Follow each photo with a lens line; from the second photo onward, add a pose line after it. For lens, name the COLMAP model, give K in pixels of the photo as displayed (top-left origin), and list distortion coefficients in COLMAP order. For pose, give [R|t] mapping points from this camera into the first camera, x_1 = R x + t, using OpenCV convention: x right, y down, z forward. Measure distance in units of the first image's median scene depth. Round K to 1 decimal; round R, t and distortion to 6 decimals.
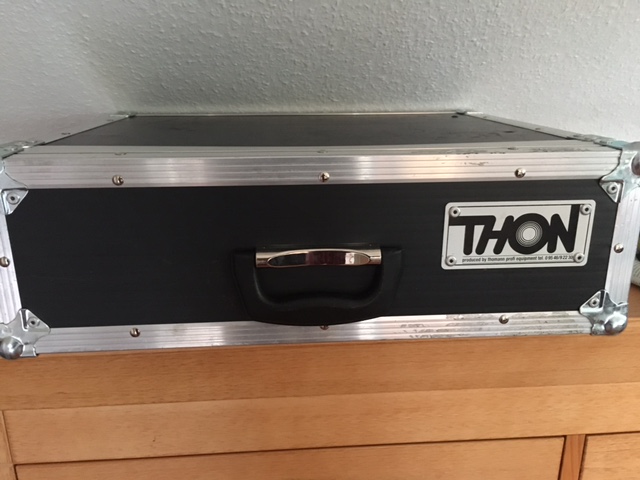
lens RADIAL K [[549.5, 0, 320.0], [0, 549.5, 240.0], [0, 0, 1]] dist [0.090360, -0.125179]
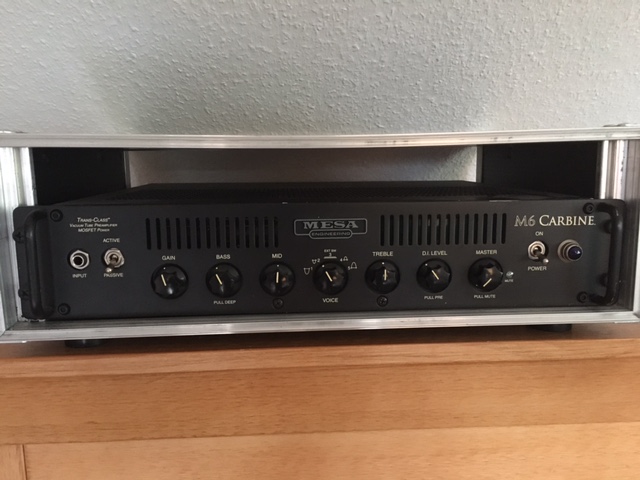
lens RADIAL K [[549.5, 0, 320.0], [0, 549.5, 240.0], [0, 0, 1]] dist [0.090360, -0.125179]
pose [[0.999633, -0.007800, -0.025941, -0.069267], [0.004020, 0.989755, -0.142718, 0.100817], [0.026788, 0.142562, 0.989423, 0.088254]]
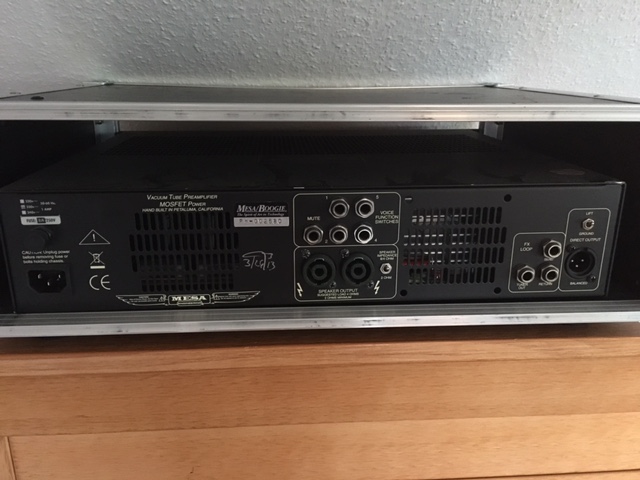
lens RADIAL K [[549.5, 0, 320.0], [0, 549.5, 240.0], [0, 0, 1]] dist [0.090360, -0.125179]
pose [[0.999915, 0.011745, 0.005607, -0.109059], [-0.011810, 0.999862, 0.011673, 0.004868], [-0.005469, -0.011738, 0.999916, 0.167853]]
